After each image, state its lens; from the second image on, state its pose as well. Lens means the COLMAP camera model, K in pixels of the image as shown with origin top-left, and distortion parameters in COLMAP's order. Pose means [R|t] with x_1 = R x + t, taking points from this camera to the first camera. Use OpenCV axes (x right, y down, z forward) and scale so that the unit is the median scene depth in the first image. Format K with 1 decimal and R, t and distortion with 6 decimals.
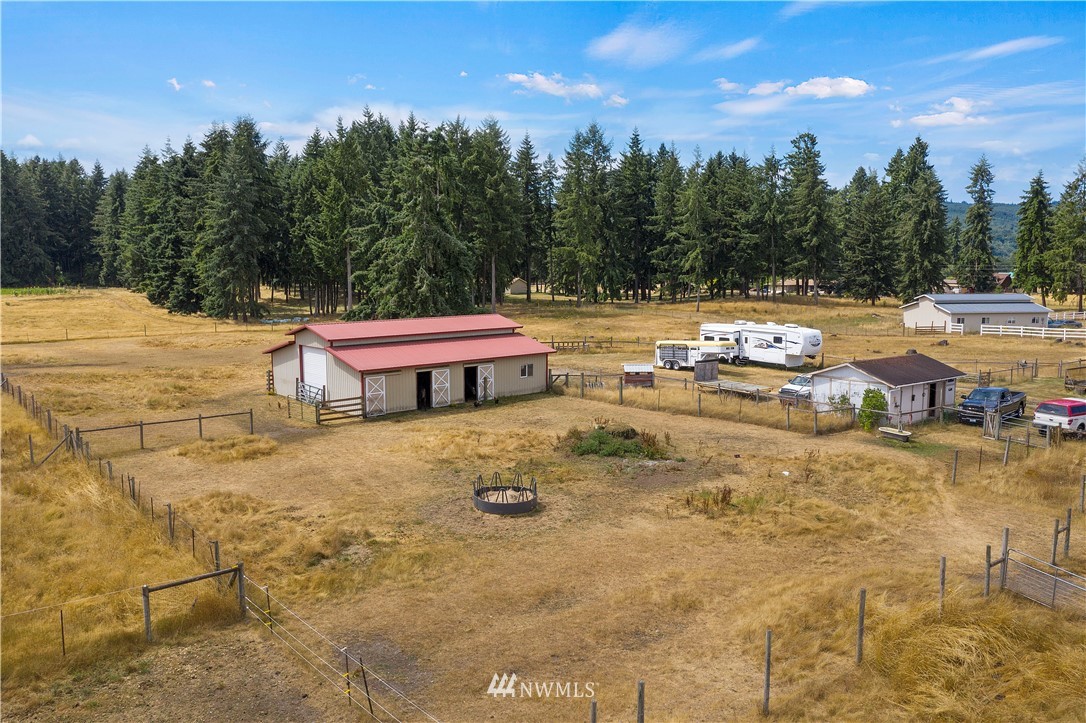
lens RADIAL K [[853.9, 0, 543.0], [0, 853.9, 361.5], [0, 0, 1]] dist [-0.014801, 0.000301]
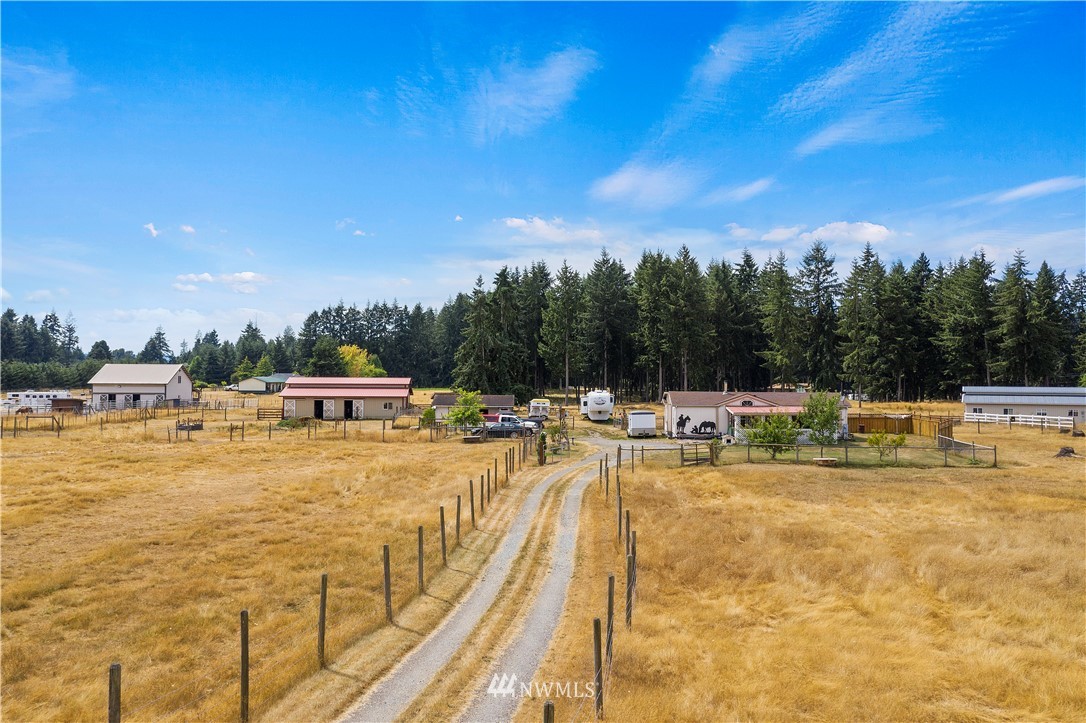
lens RADIAL K [[853.9, 0, 543.0], [0, 853.9, 361.5], [0, 0, 1]] dist [-0.014801, 0.000301]
pose [[0.801697, -0.006636, -0.597694, 1.409410], [-0.077800, 0.990274, -0.115349, 0.106918], [0.592646, 0.138976, 0.793383, -0.274834]]
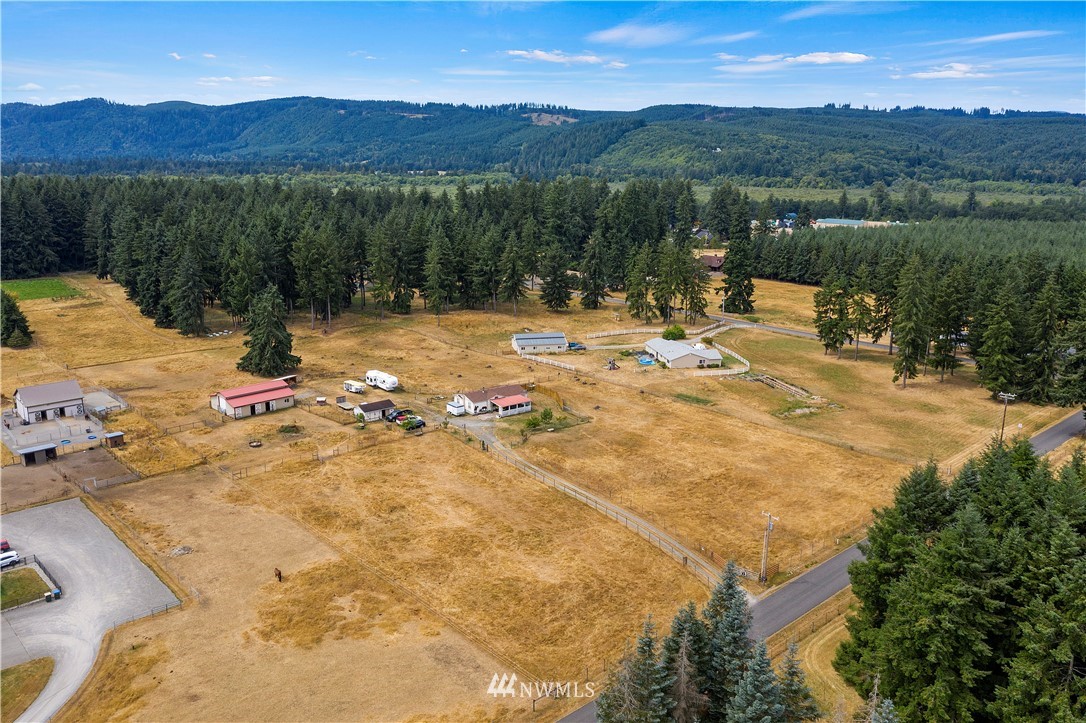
lens RADIAL K [[853.9, 0, 543.0], [0, 853.9, 361.5], [0, 0, 1]] dist [-0.014801, 0.000301]
pose [[0.998597, -0.006625, 0.052540, 0.874585], [0.000193, 0.992591, 0.121501, -0.591826], [-0.052955, -0.121320, 0.991200, -2.555913]]
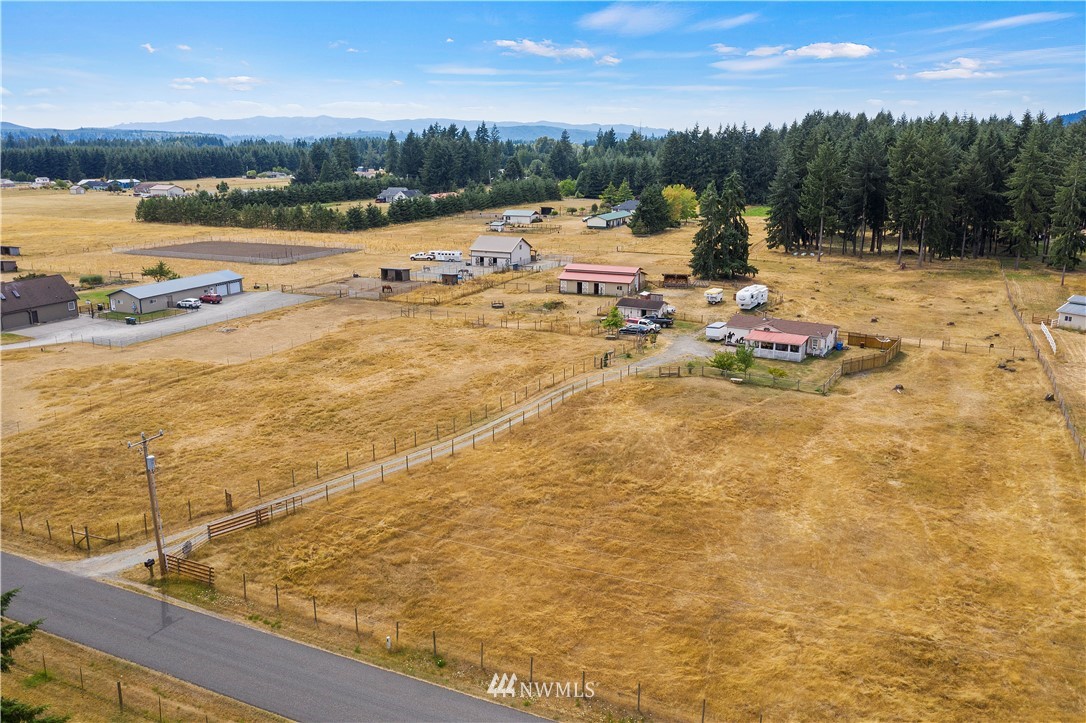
lens RADIAL K [[853.9, 0, 543.0], [0, 853.9, 361.5], [0, 0, 1]] dist [-0.014801, 0.000301]
pose [[0.438576, 0.223648, -0.870421, 2.616044], [-0.109292, 0.974624, 0.195353, -0.304145], [0.892024, 0.009453, 0.451889, -0.588264]]
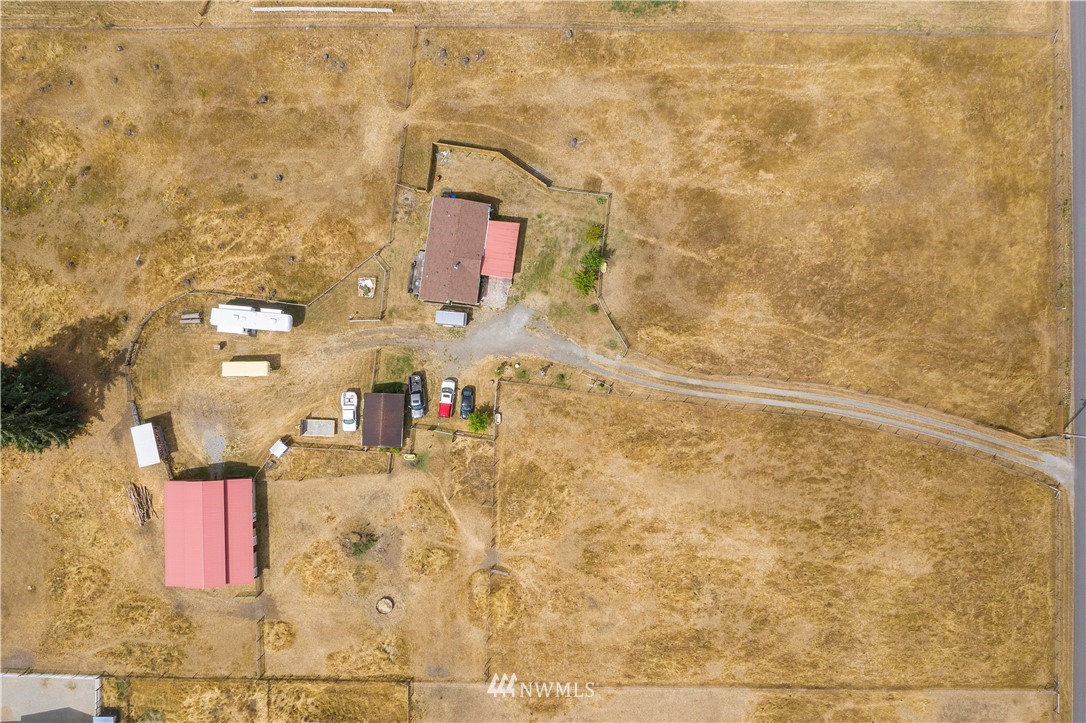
lens RADIAL K [[853.9, 0, 543.0], [0, 853.9, 361.5], [0, 0, 1]] dist [-0.014801, 0.000301]
pose [[0.643962, -0.764794, 0.020082, 0.723393], [0.093671, 0.104869, 0.990065, -2.257970], [-0.759301, -0.635683, 0.139171, 0.356204]]
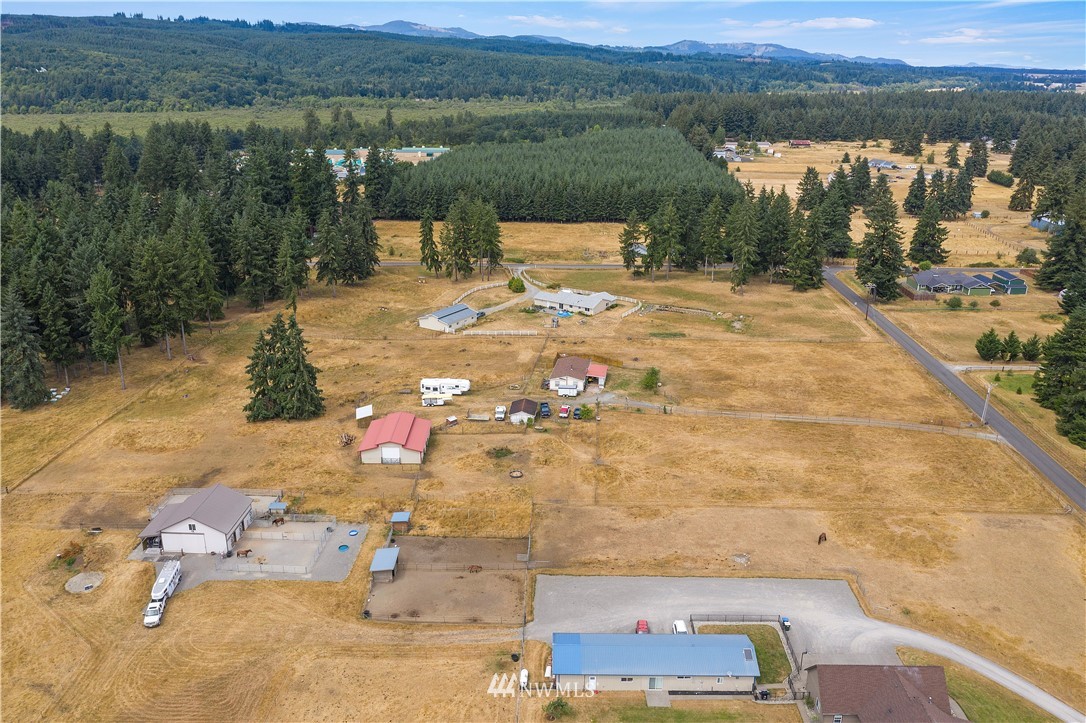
lens RADIAL K [[853.9, 0, 543.0], [0, 853.9, 361.5], [0, 0, 1]] dist [-0.014801, 0.000301]
pose [[0.664875, -0.244063, 0.705956, -2.016510], [0.085428, 0.963757, 0.252734, -1.057495], [-0.742053, -0.107728, 0.661628, -1.461066]]
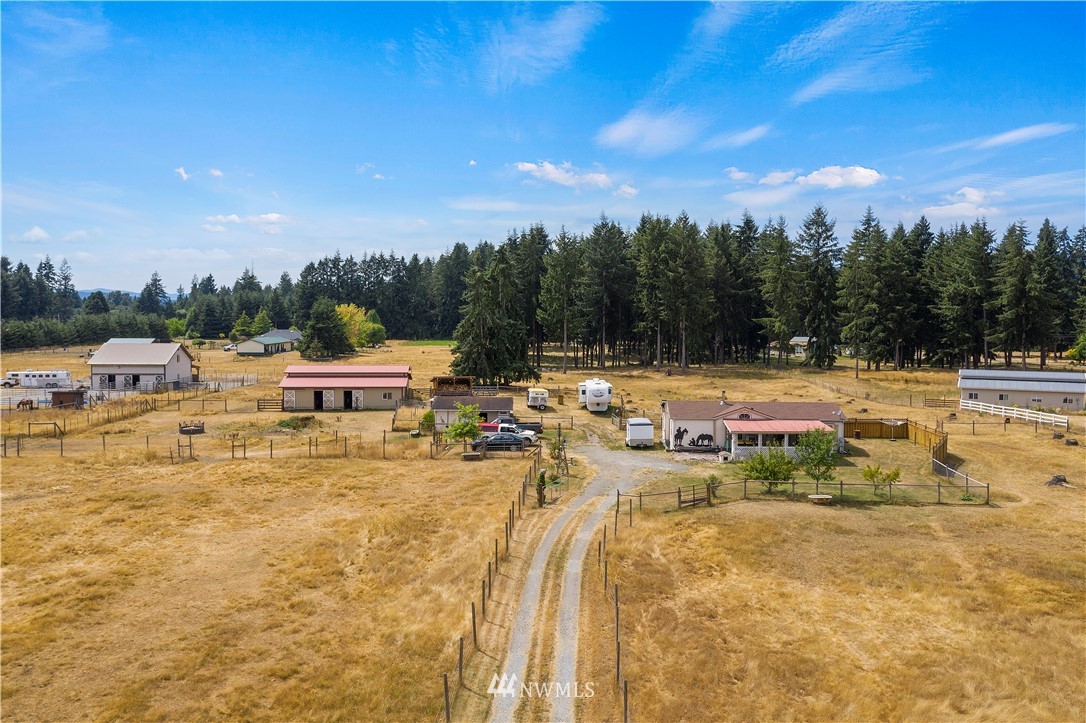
lens RADIAL K [[853.9, 0, 543.0], [0, 853.9, 361.5], [0, 0, 1]] dist [-0.014801, 0.000301]
pose [[0.803126, 0.037109, -0.594652, 1.408549], [-0.076829, 0.996176, -0.041598, -0.012884], [0.590835, 0.079095, 0.802906, -0.291739]]
